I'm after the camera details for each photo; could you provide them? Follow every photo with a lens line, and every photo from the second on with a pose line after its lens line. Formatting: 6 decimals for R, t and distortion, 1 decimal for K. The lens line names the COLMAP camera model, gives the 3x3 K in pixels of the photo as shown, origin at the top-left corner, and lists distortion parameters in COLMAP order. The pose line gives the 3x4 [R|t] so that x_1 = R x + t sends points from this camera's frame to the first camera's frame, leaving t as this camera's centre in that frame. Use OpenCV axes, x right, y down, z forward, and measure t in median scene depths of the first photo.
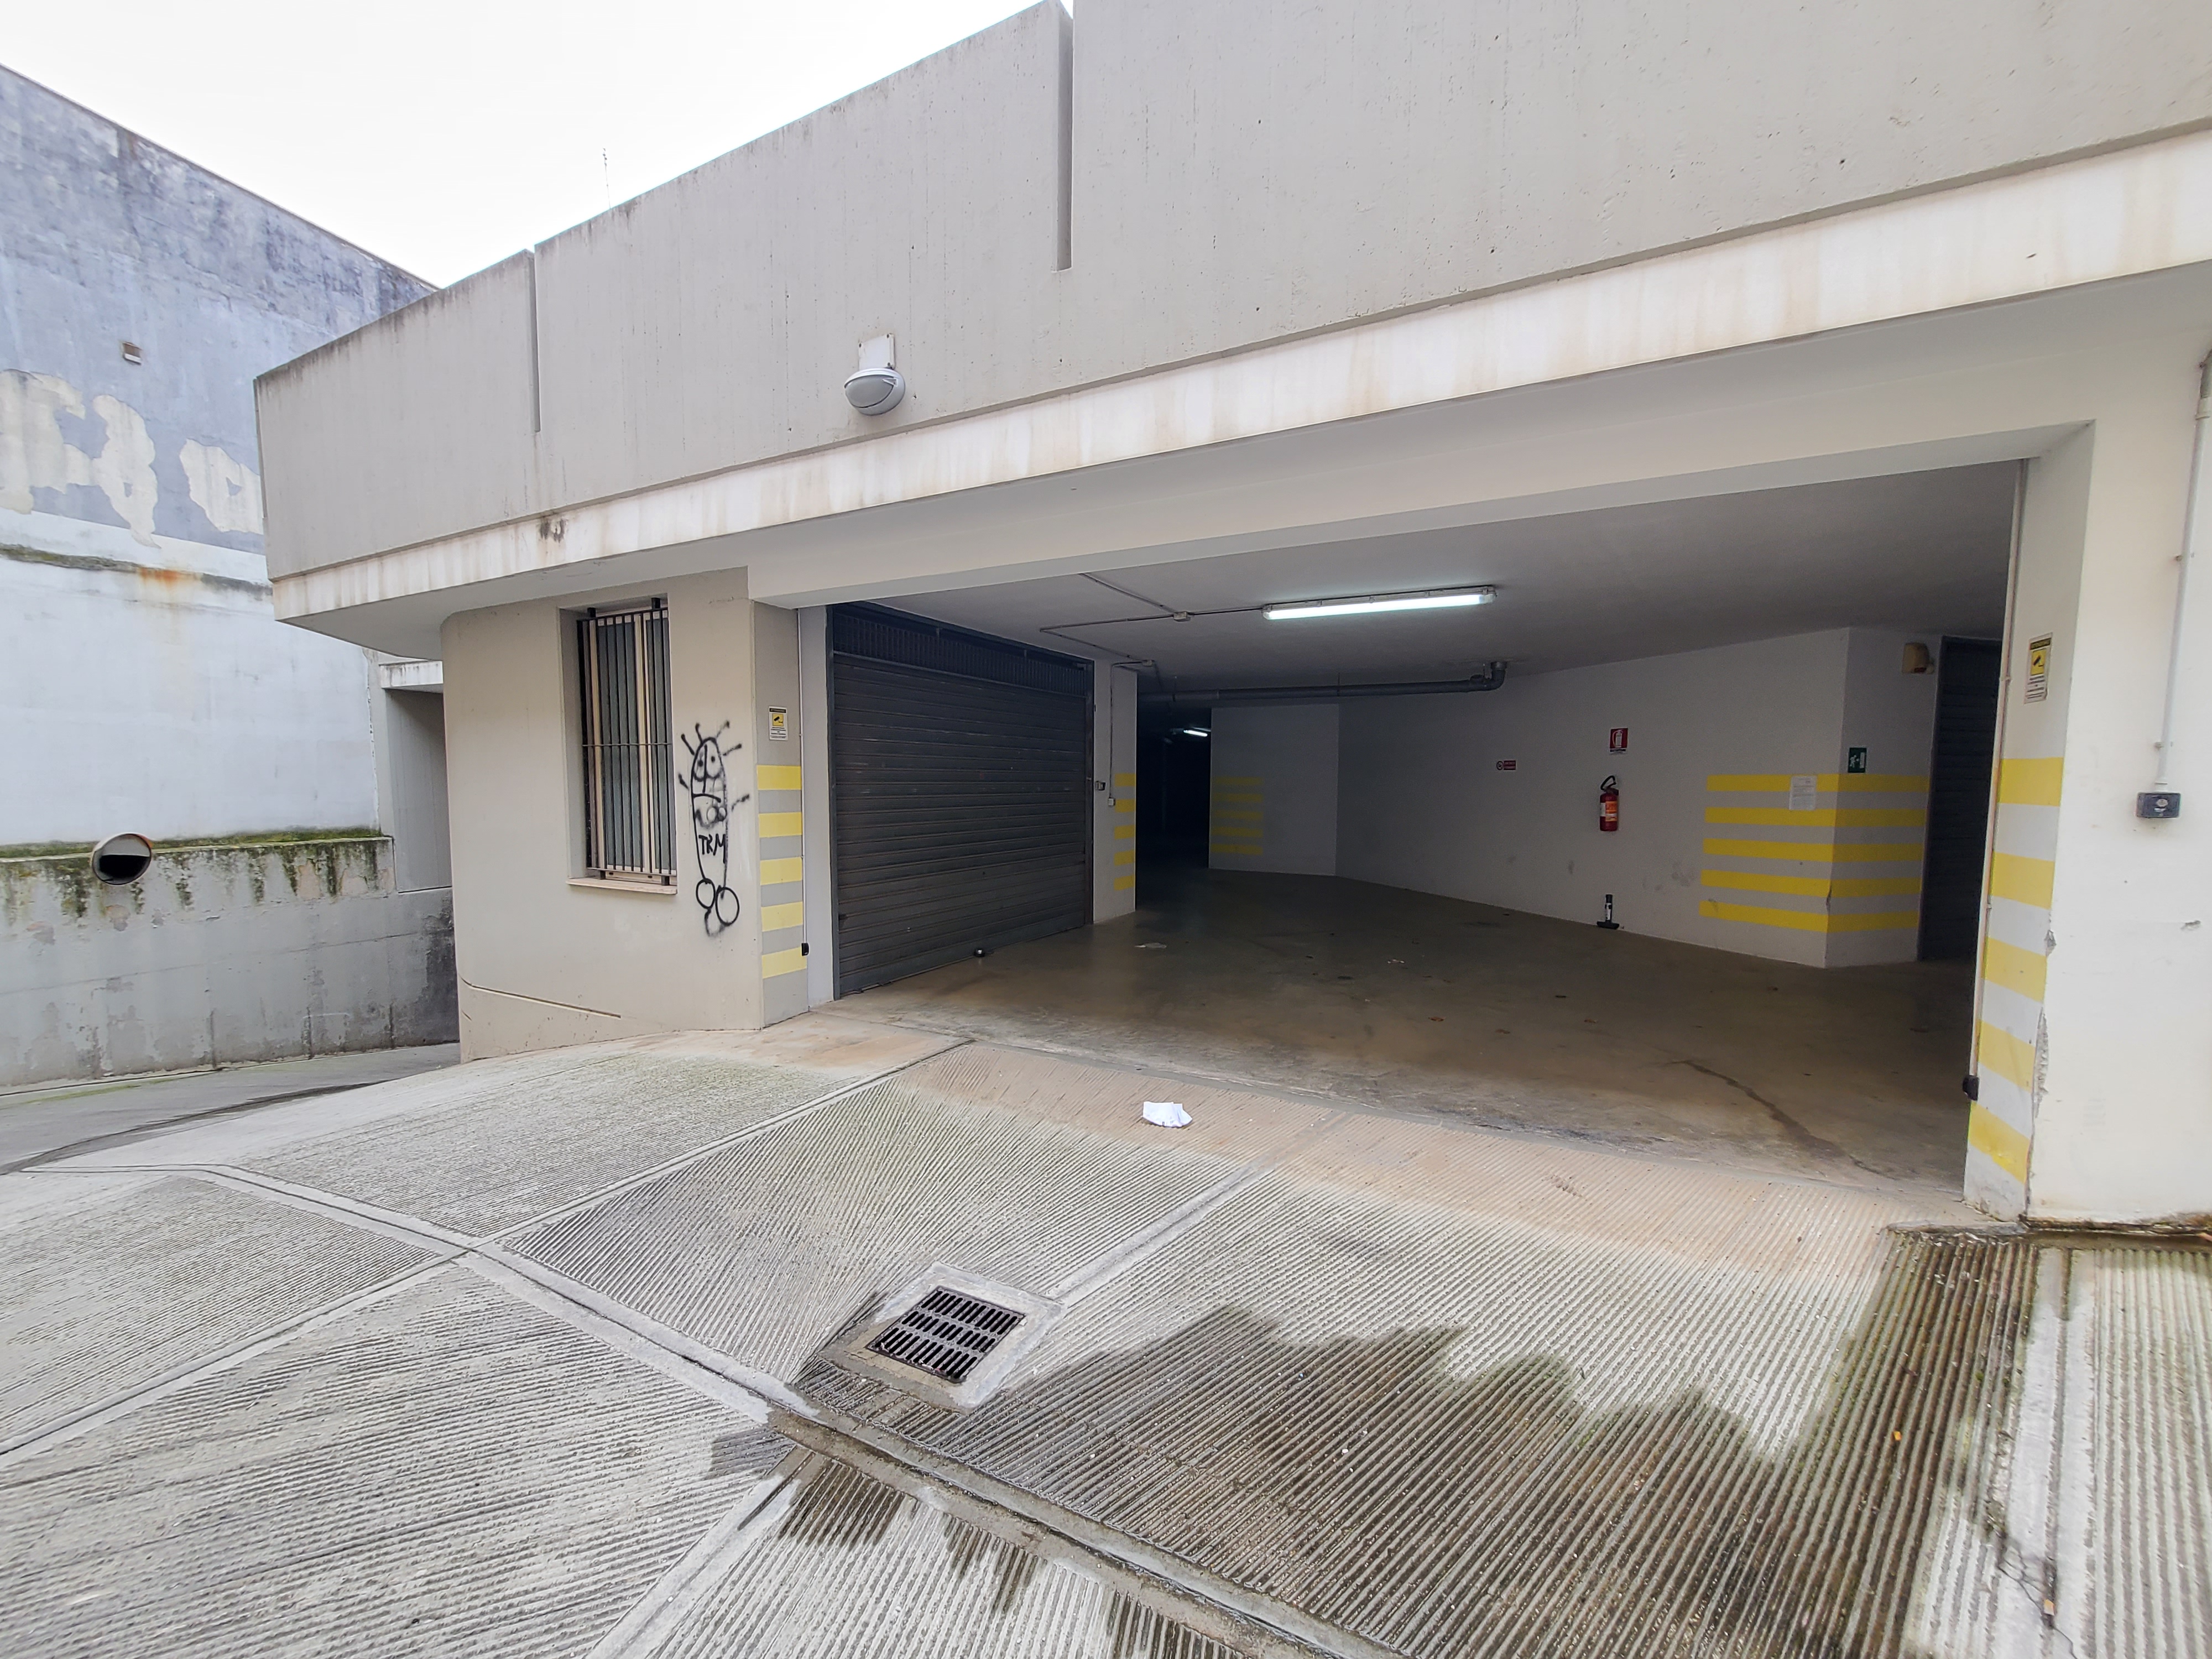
lens RADIAL K [[867.0, 0, 1110.5], [0, 867.0, 846.7], [0, 0, 1]] dist [0.005943, -0.000421]
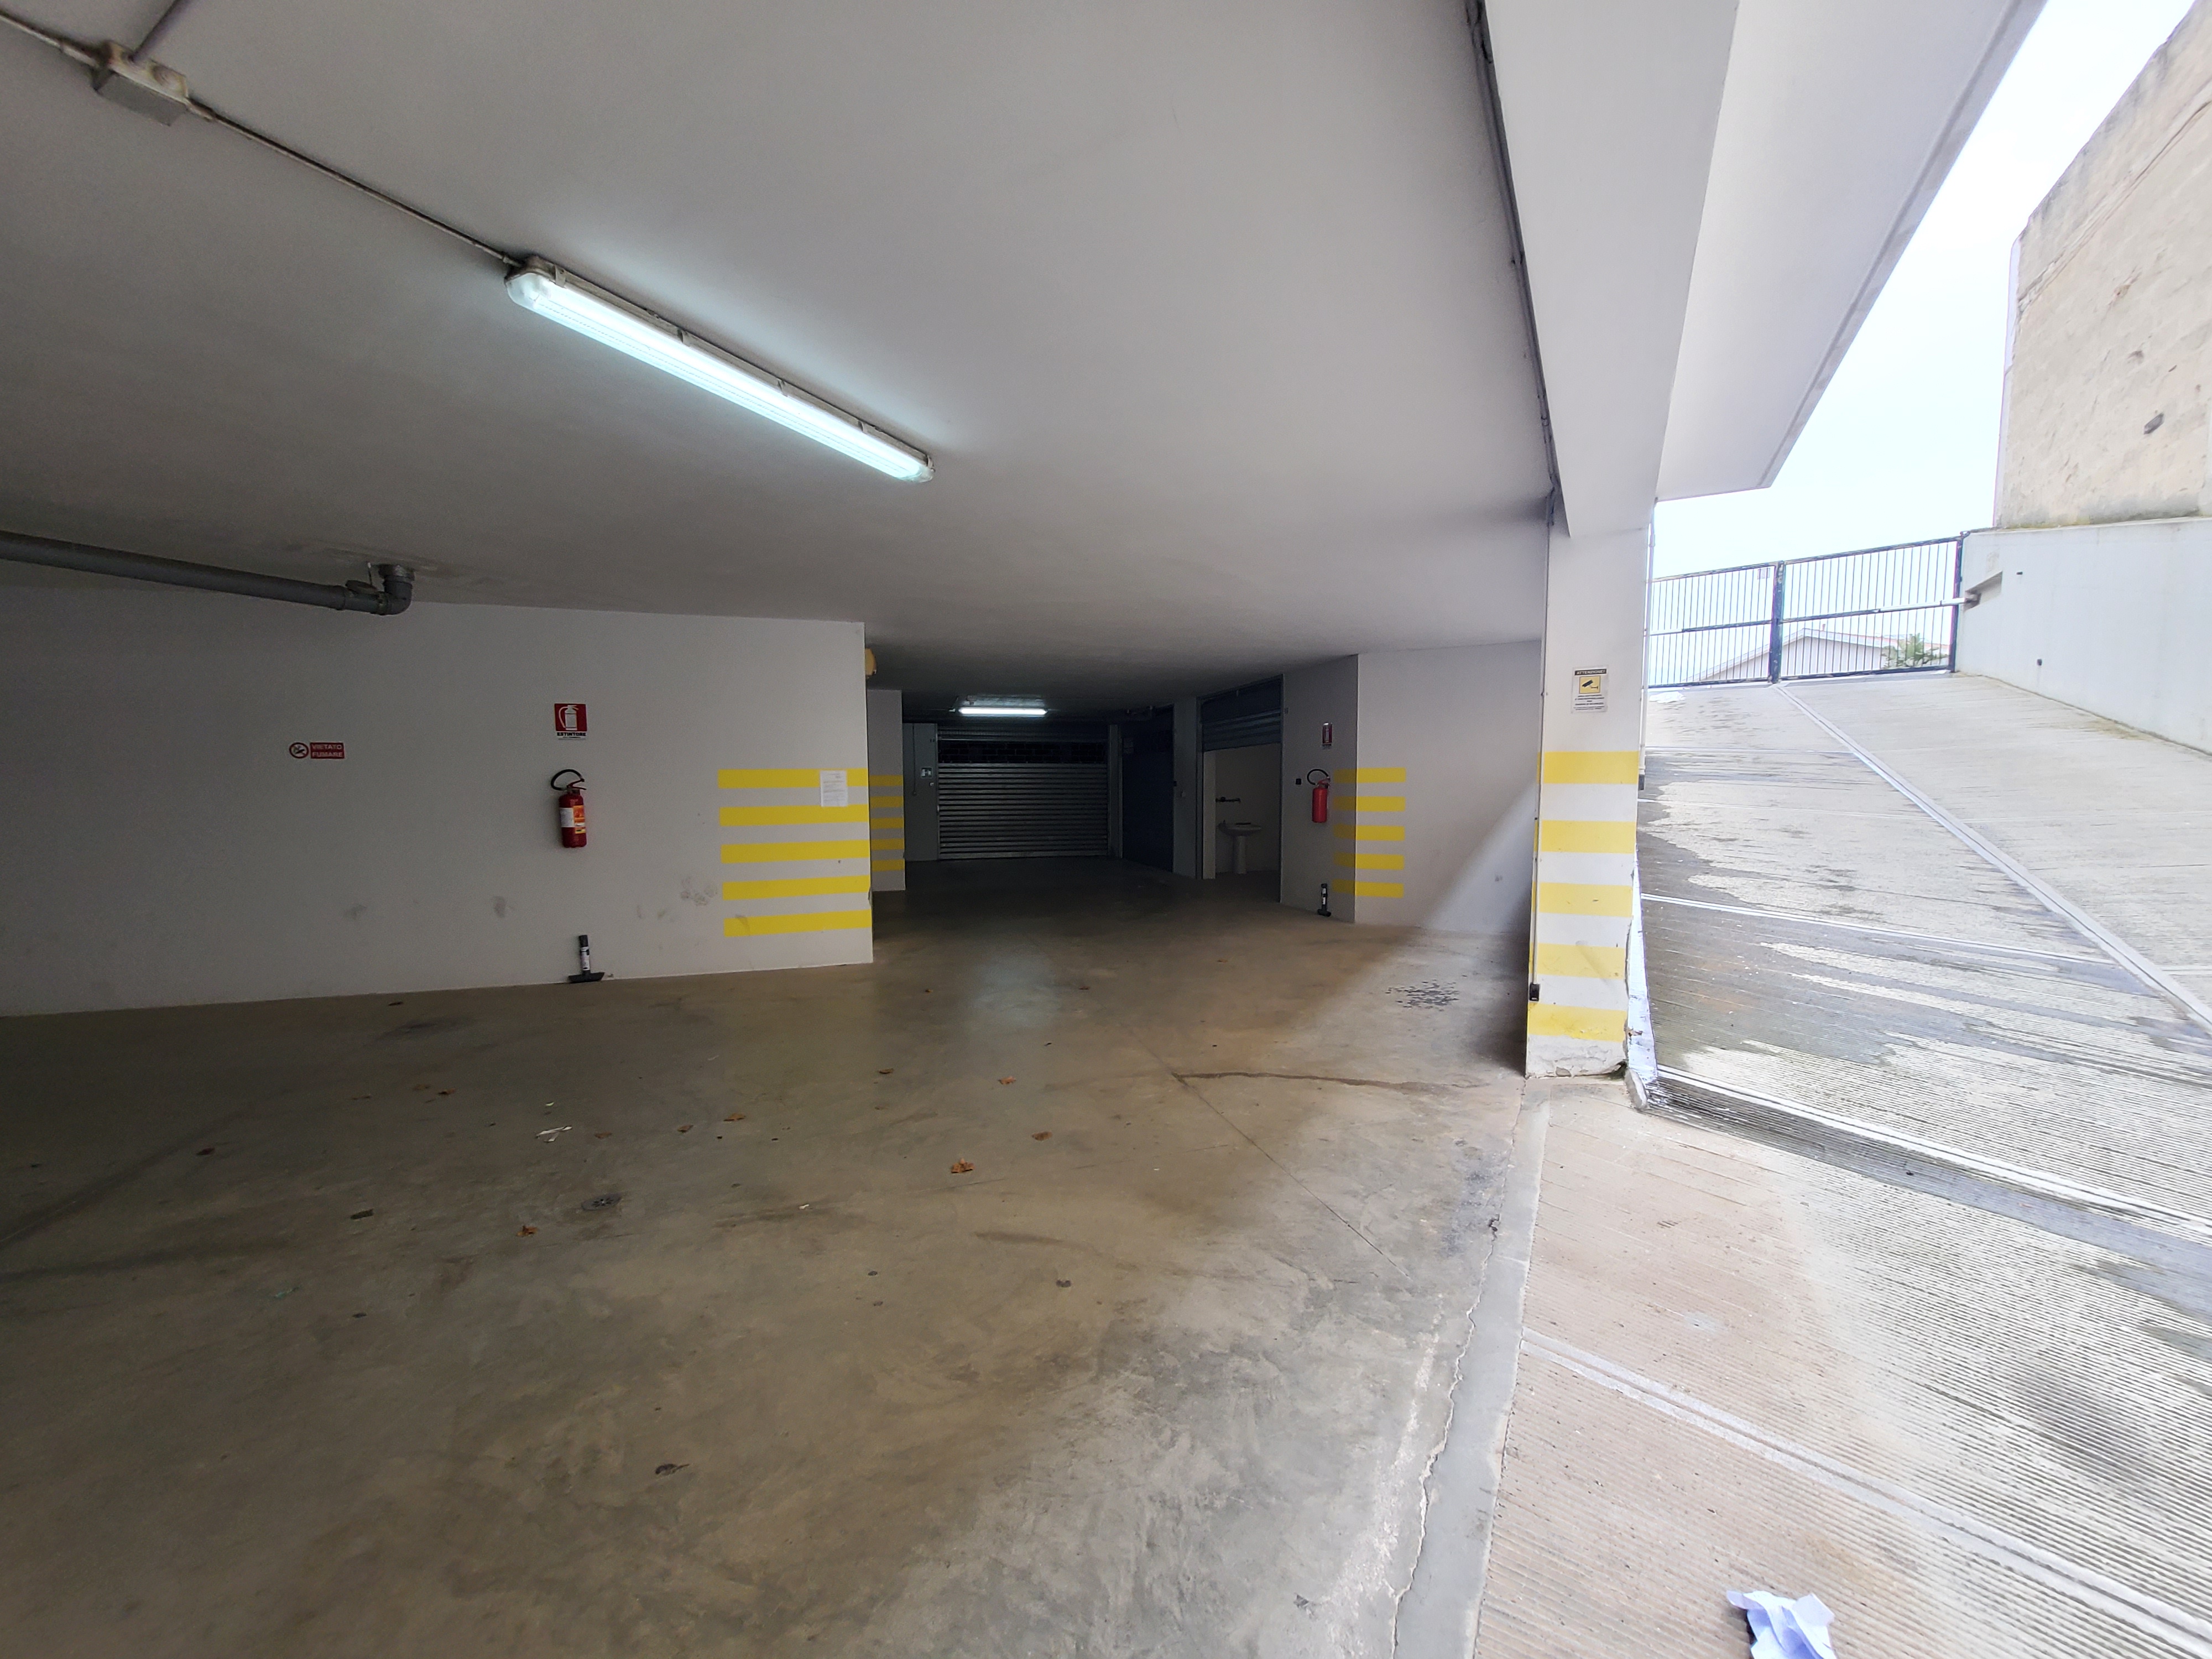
lens RADIAL K [[867.0, 0, 1110.5], [0, 867.0, 846.7], [0, 0, 1]] dist [0.005943, -0.000421]
pose [[0.027566, -0.076186, 0.996713, -0.238250], [0.080964, 0.993986, 0.073738, -0.067931], [-0.996336, 0.078665, 0.033569, 1.033674]]
